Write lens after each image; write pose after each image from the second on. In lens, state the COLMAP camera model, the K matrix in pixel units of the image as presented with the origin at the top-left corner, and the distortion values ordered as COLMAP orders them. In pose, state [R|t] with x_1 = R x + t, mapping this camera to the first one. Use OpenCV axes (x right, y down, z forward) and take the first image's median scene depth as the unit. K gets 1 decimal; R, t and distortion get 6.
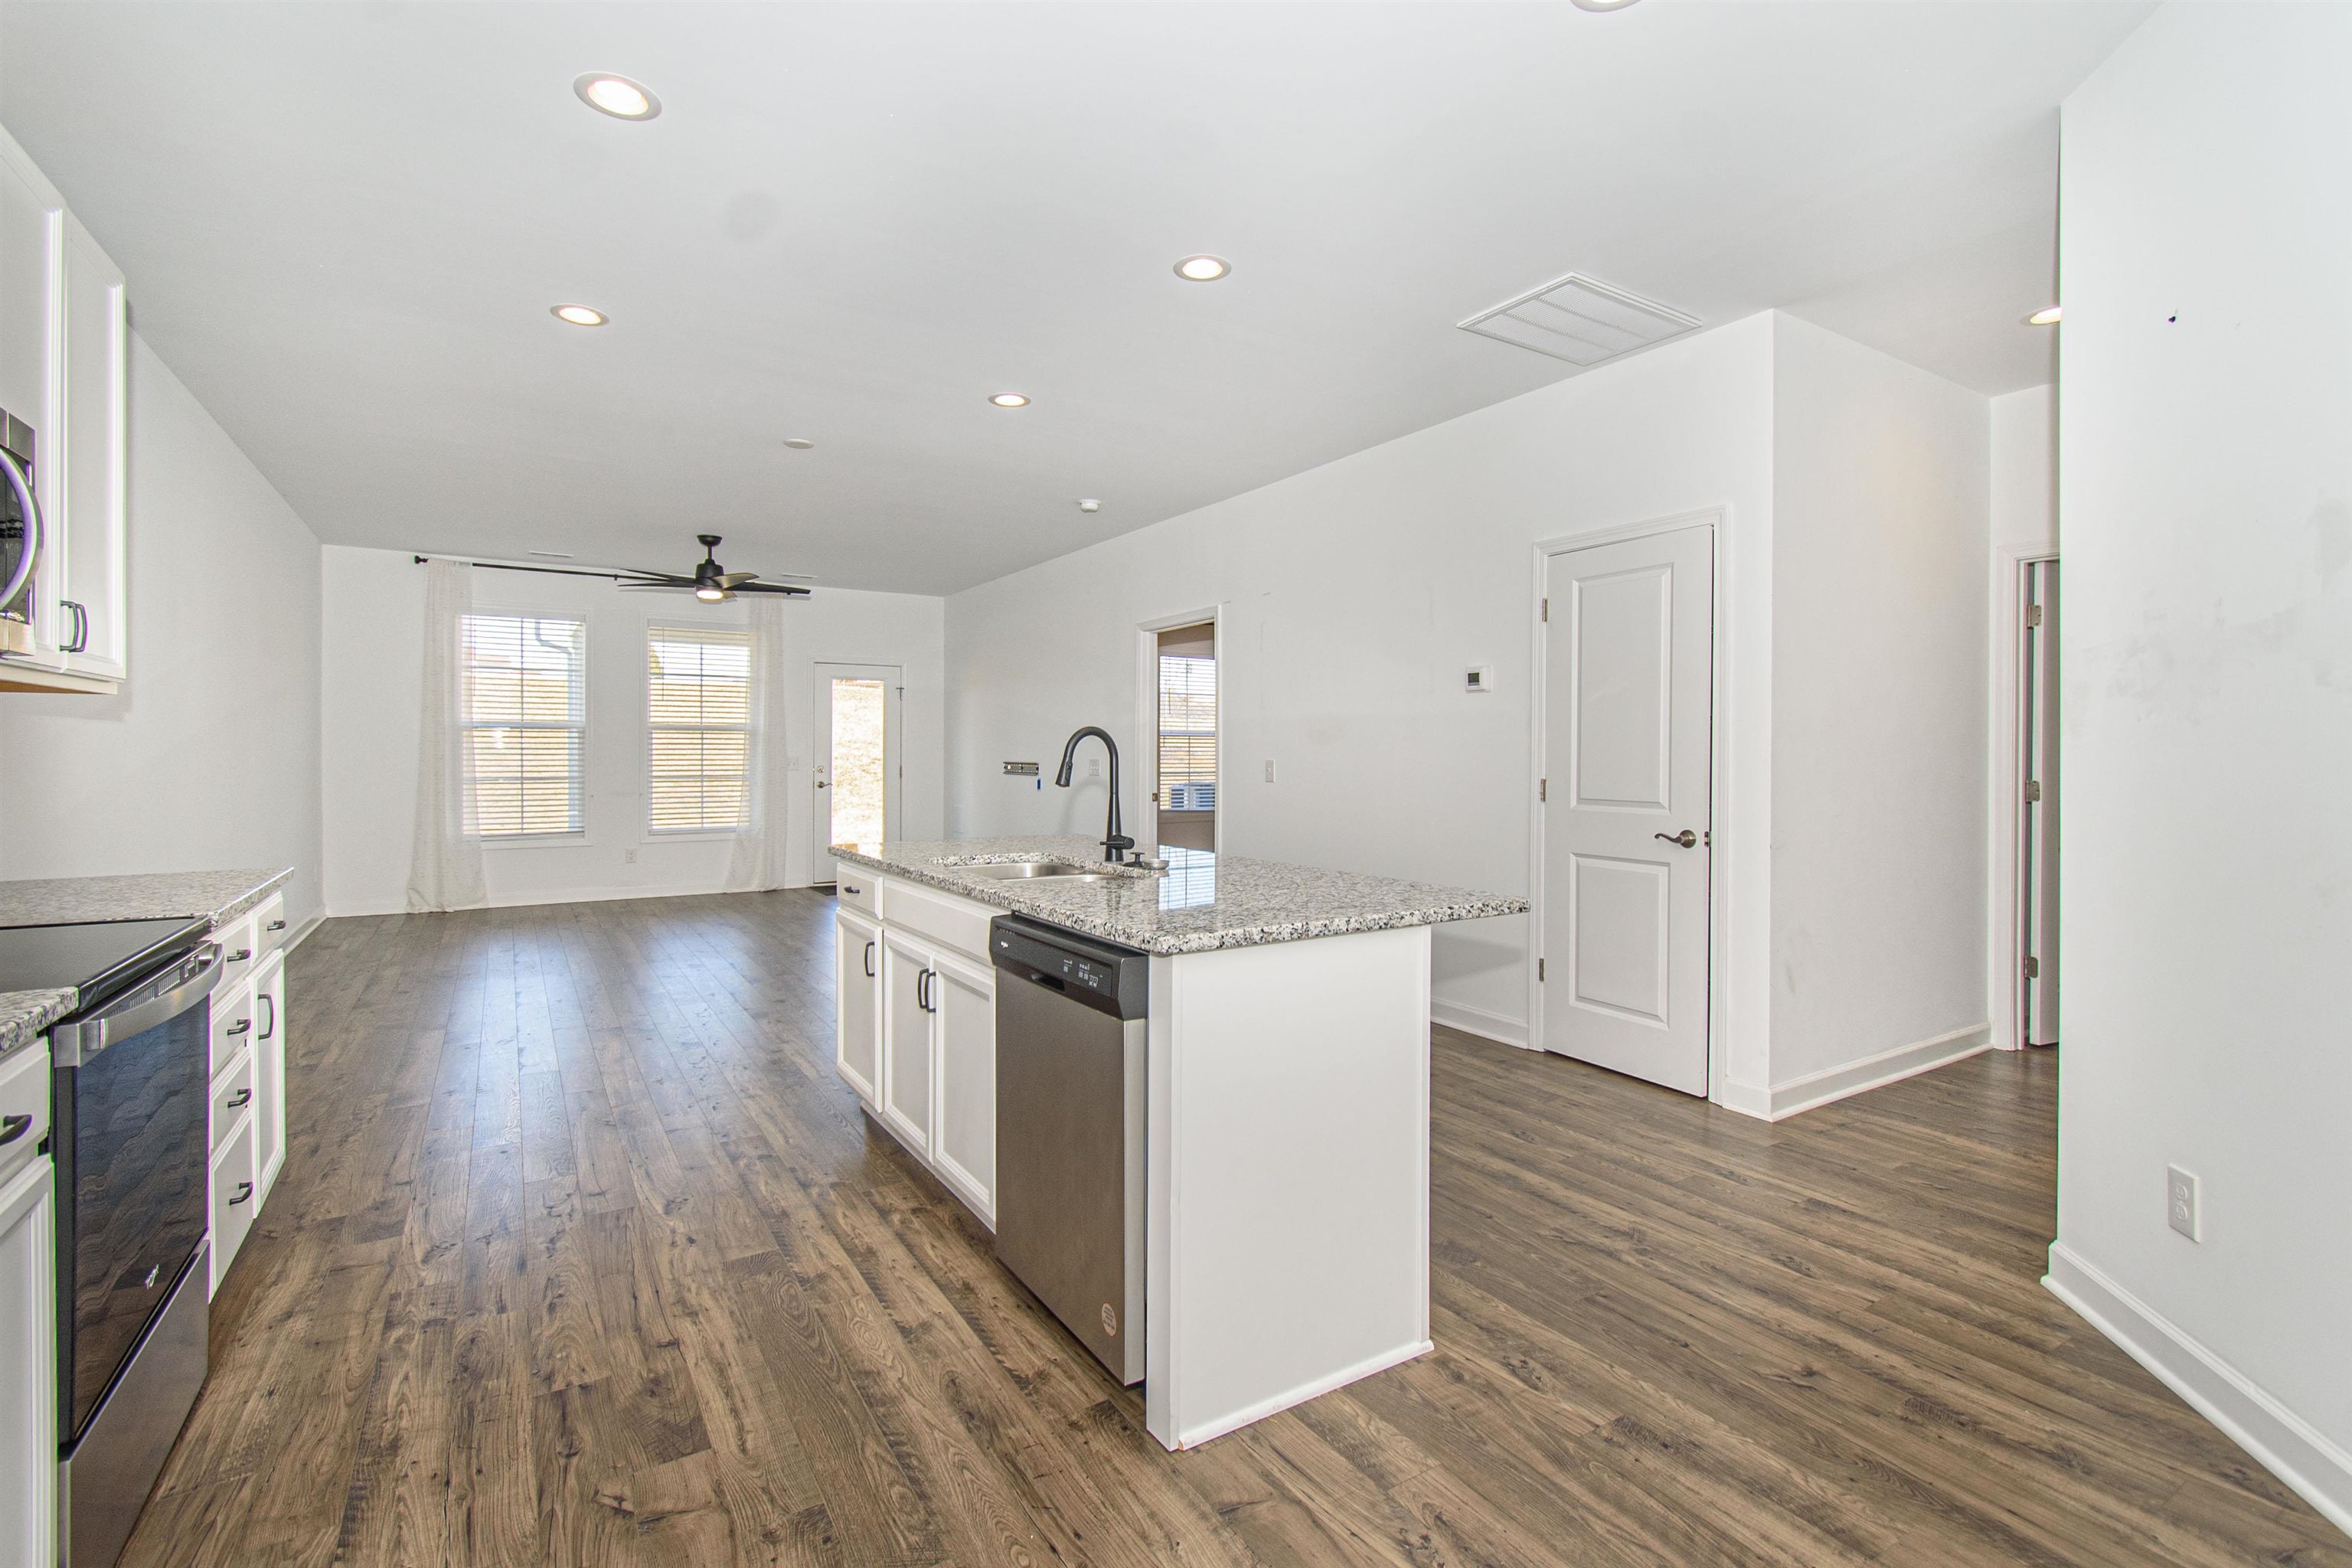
lens RADIAL K [[1055.6, 0, 1167.6], [0, 1055.6, 755.3], [0, 0, 1]] dist [0.003713, -0.002008]
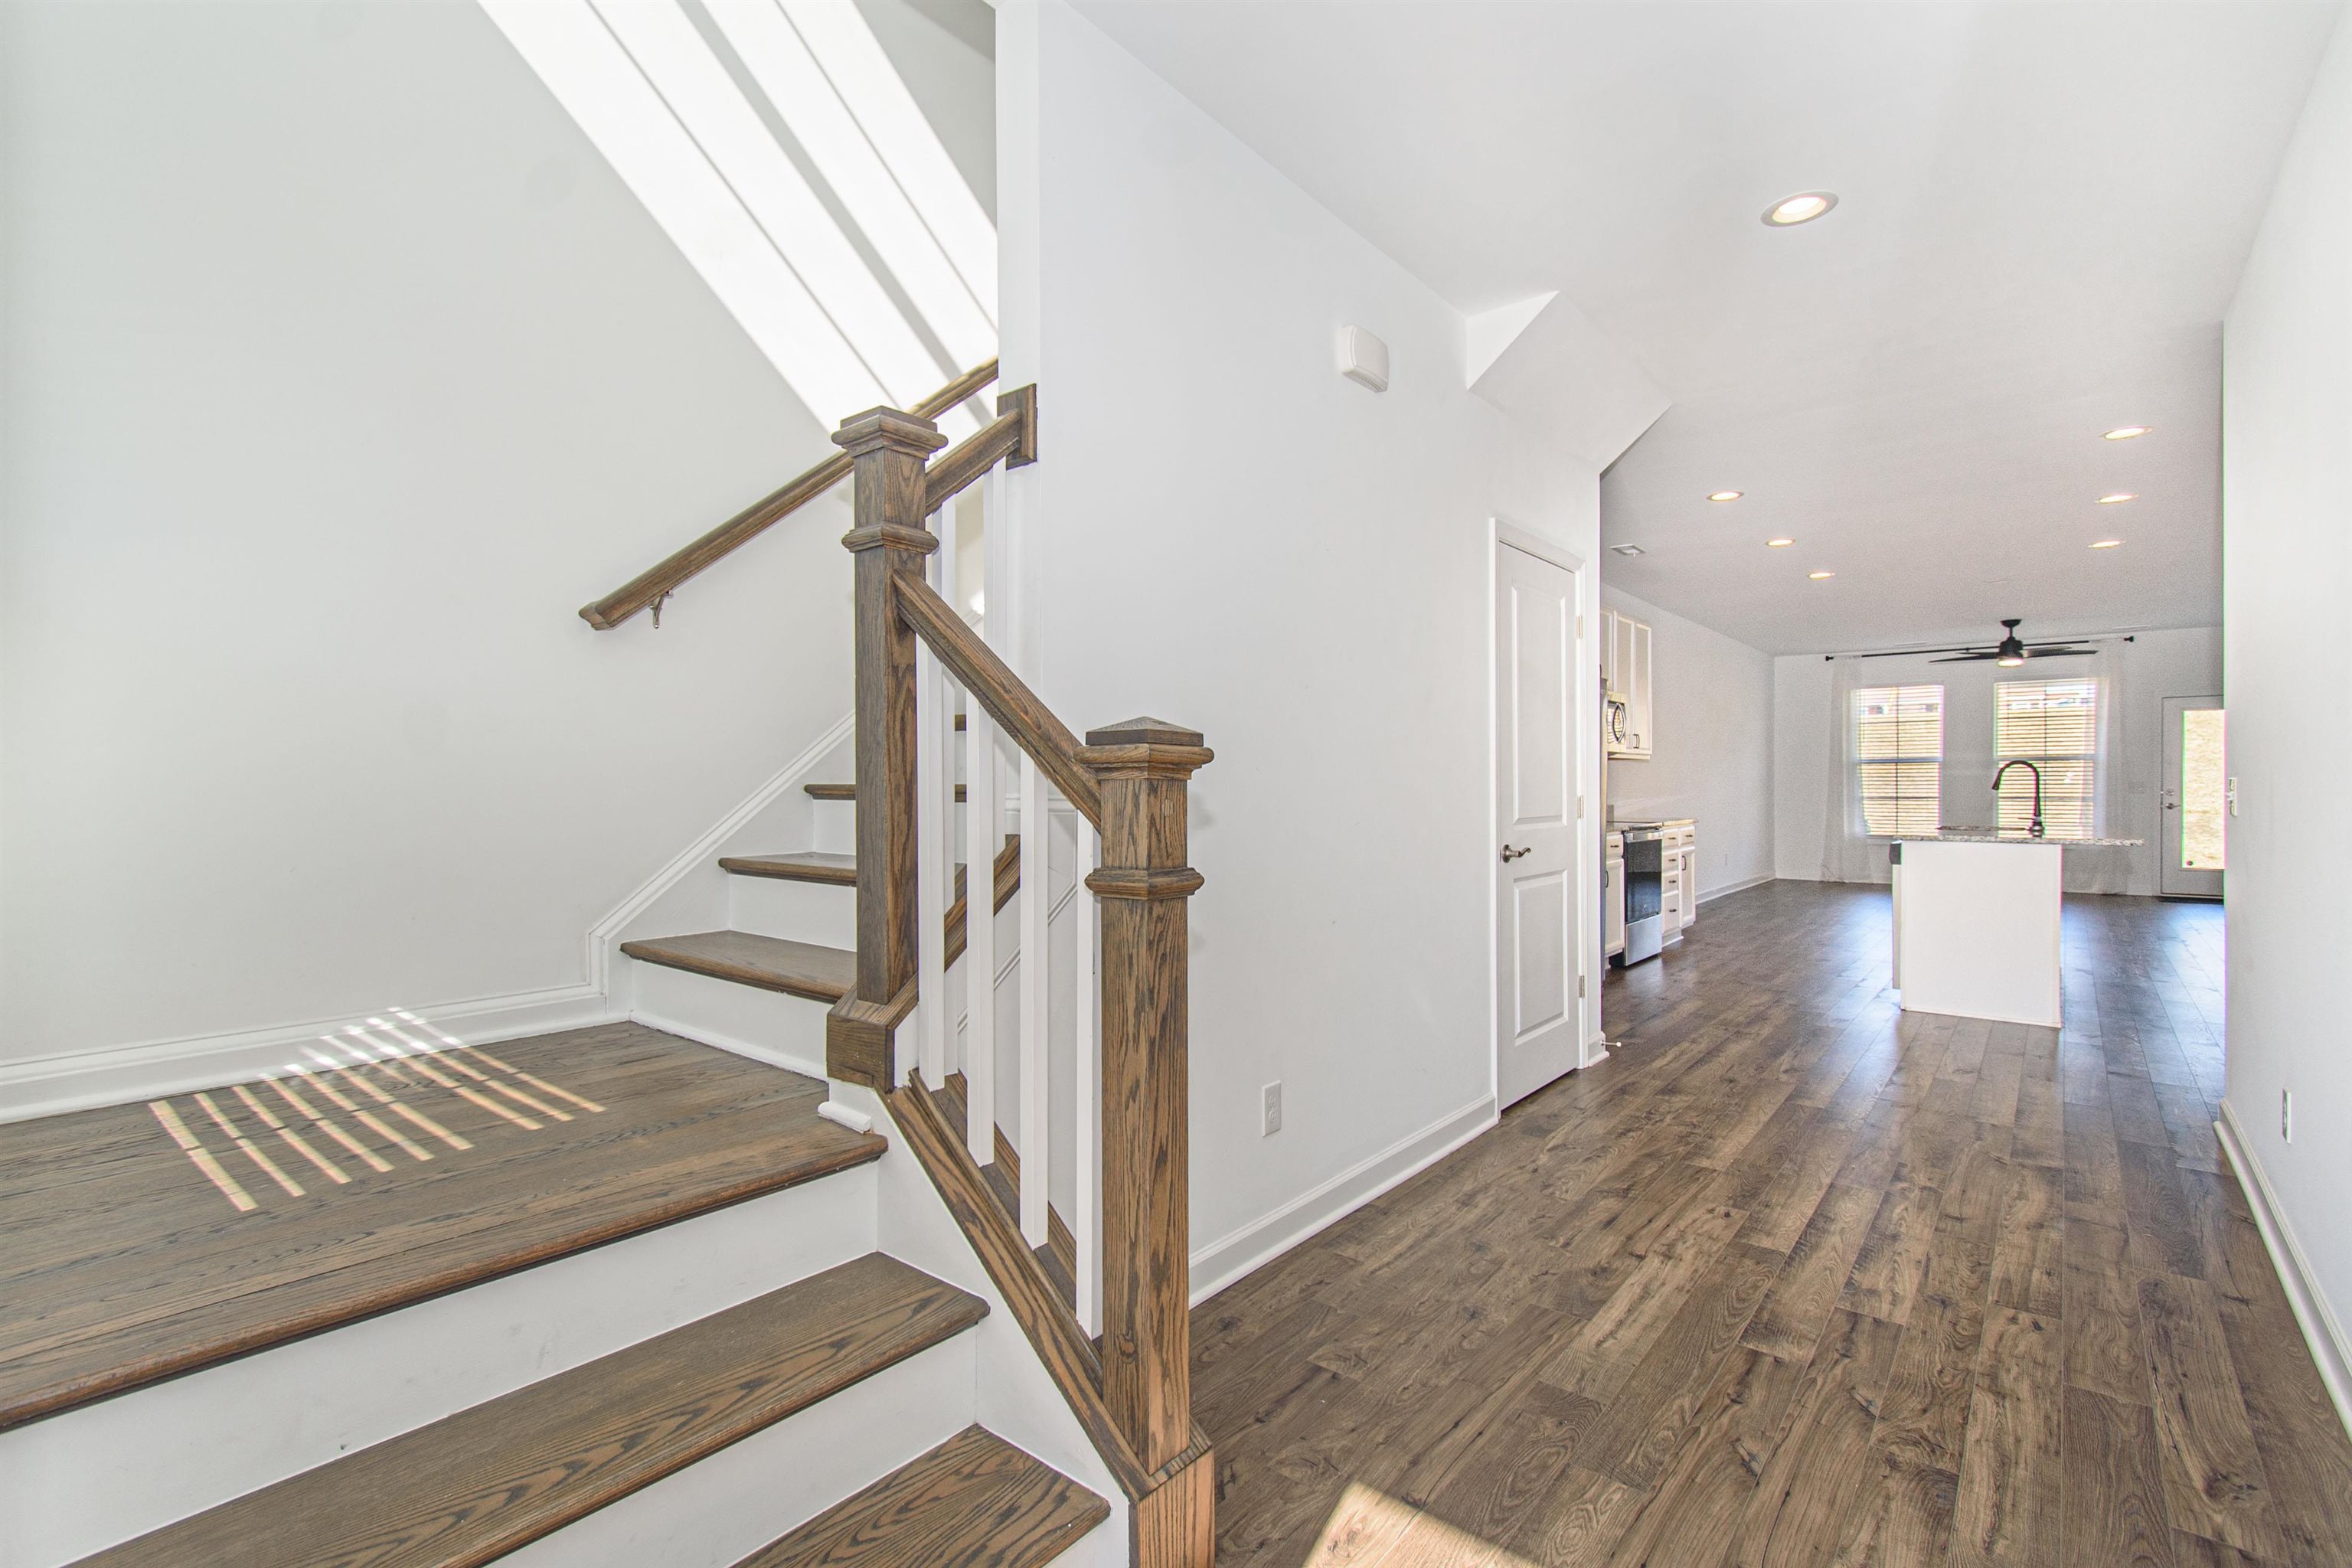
lens RADIAL K [[1055.6, 0, 1165.4], [0, 1055.6, 791.5], [0, 0, 1]] dist [0.003713, -0.002008]
pose [[0.308179, 0.002947, -0.951324, 0.899443], [0.000568, 0.999994, 0.003282, 0.017403], [0.951328, -0.001552, 0.308175, -0.788117]]
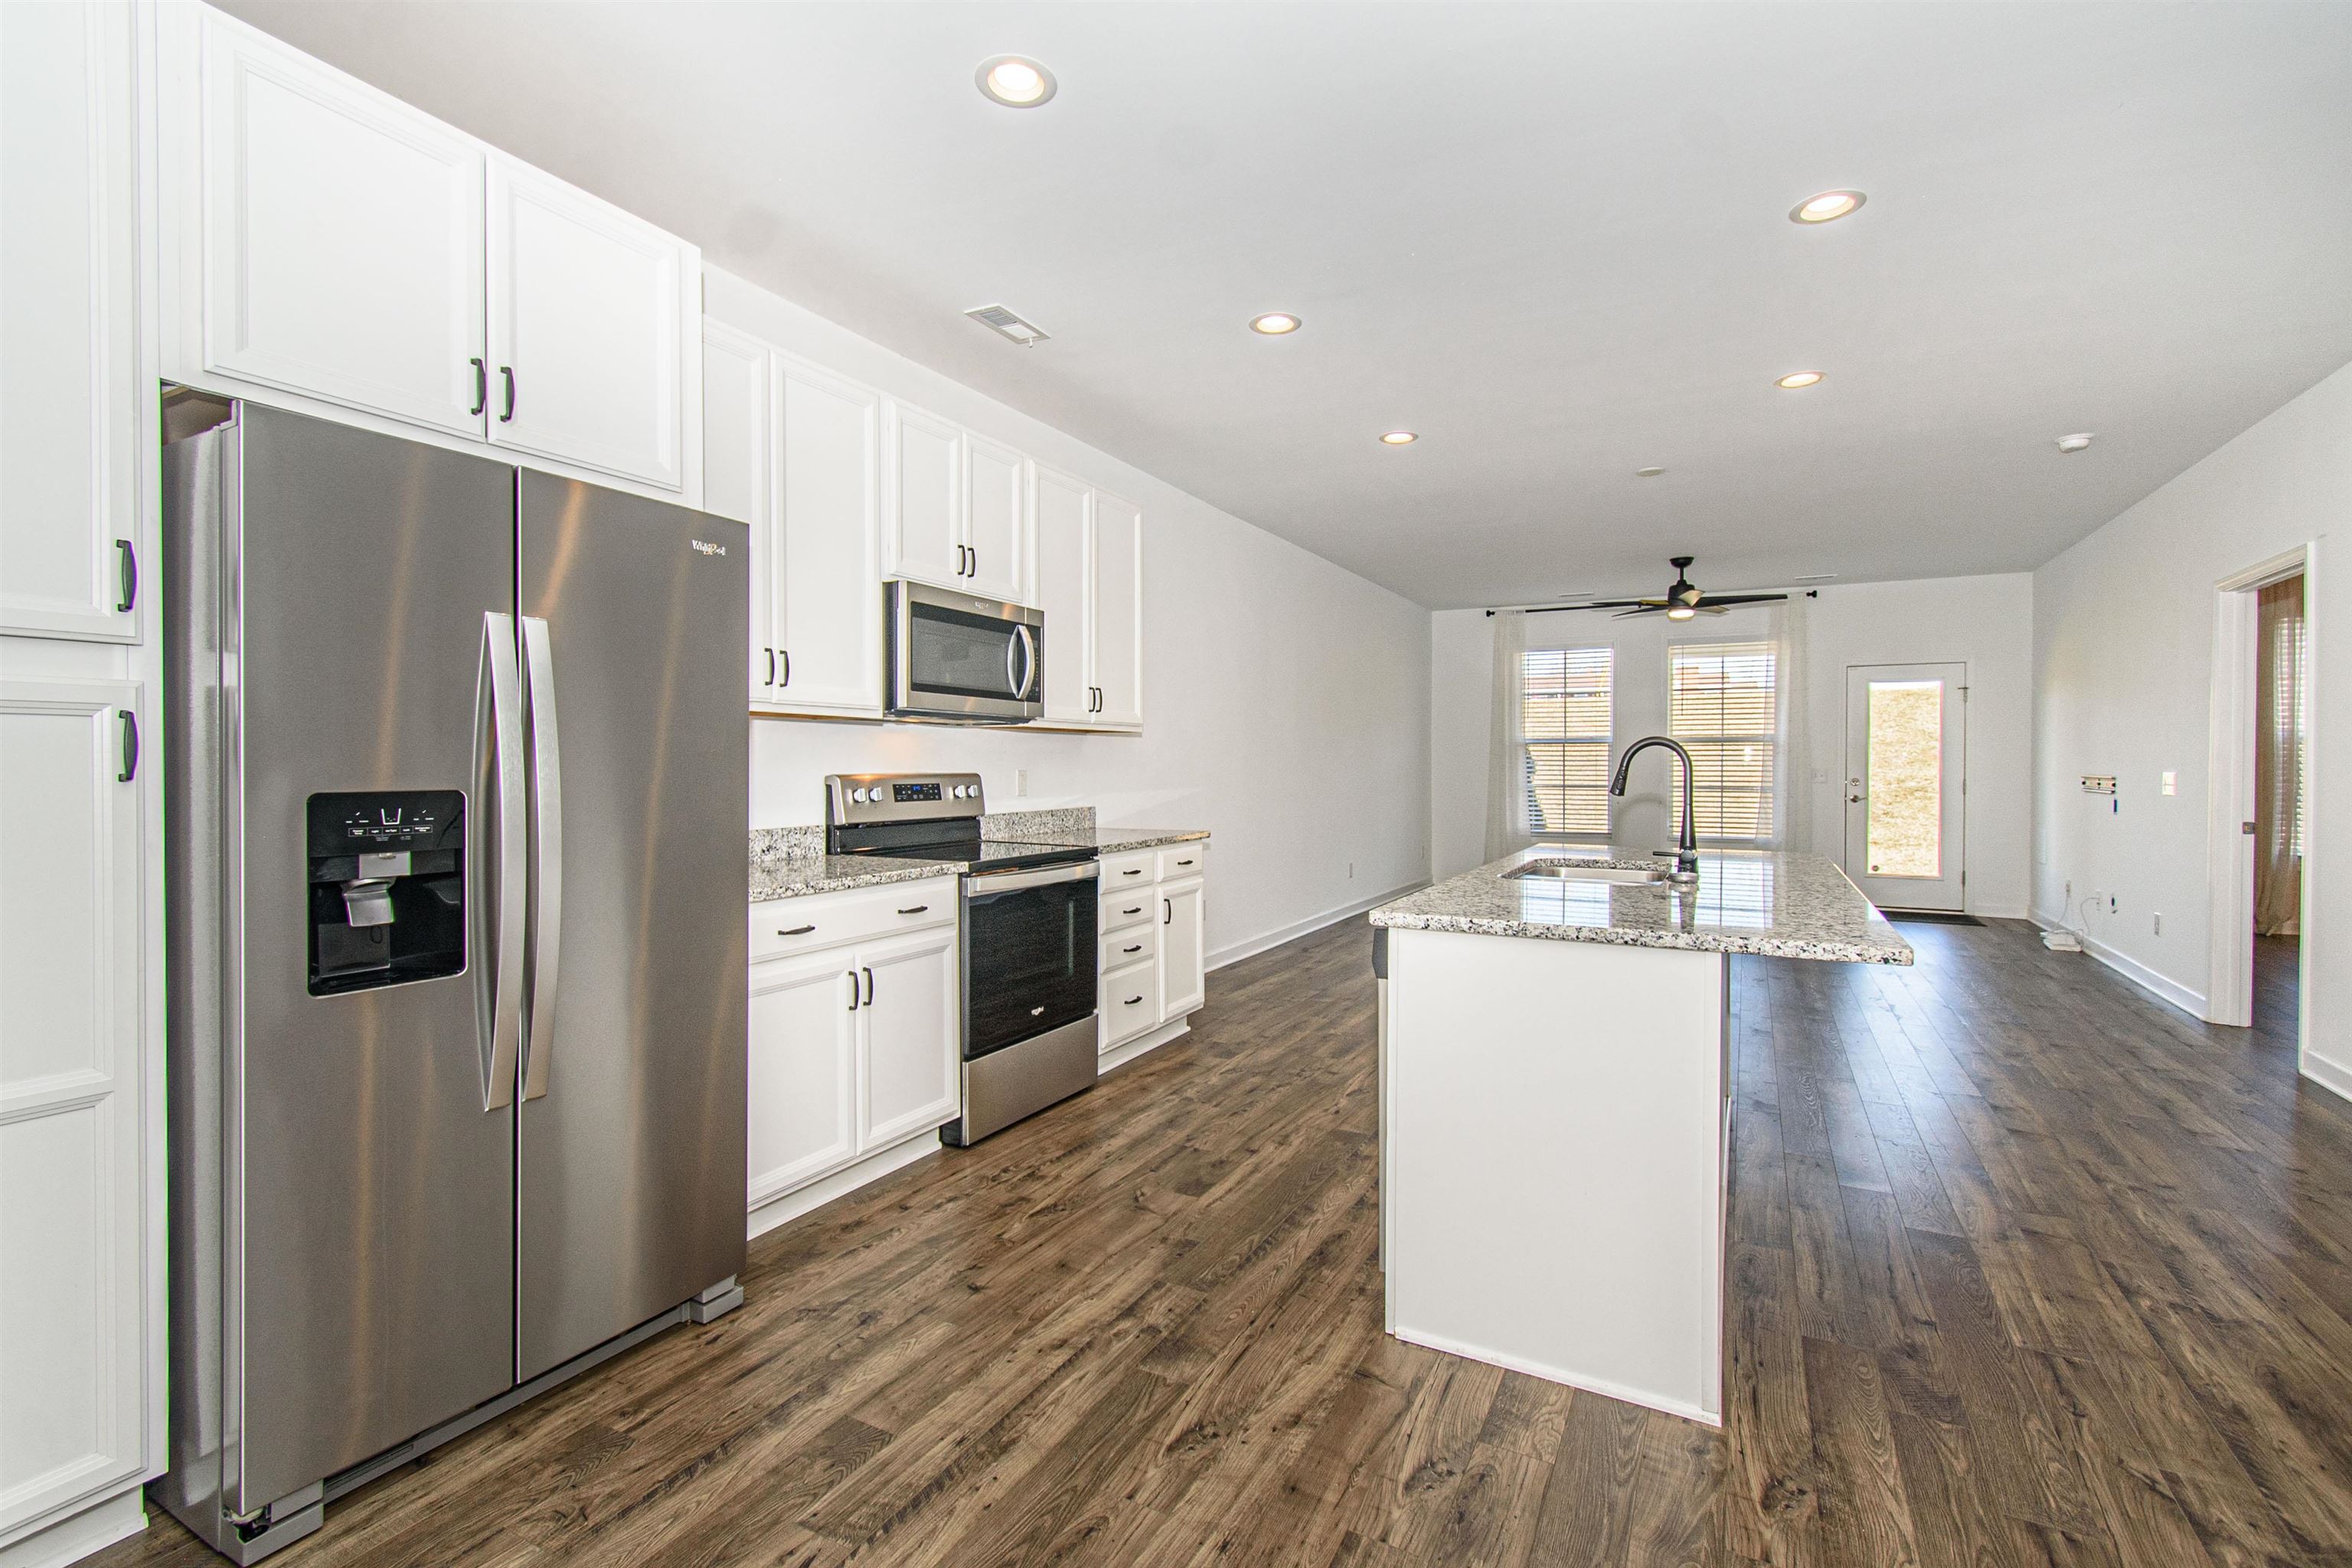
lens RADIAL K [[1055.6, 0, 1183.3], [0, 1055.6, 766.9], [0, 0, 1]] dist [0.003713, -0.002008]
pose [[0.497736, 0.003101, -0.867323, 0.392355], [-0.002775, 0.999994, 0.001982, 0.000043], [0.867324, 0.001421, 0.497742, 0.075946]]
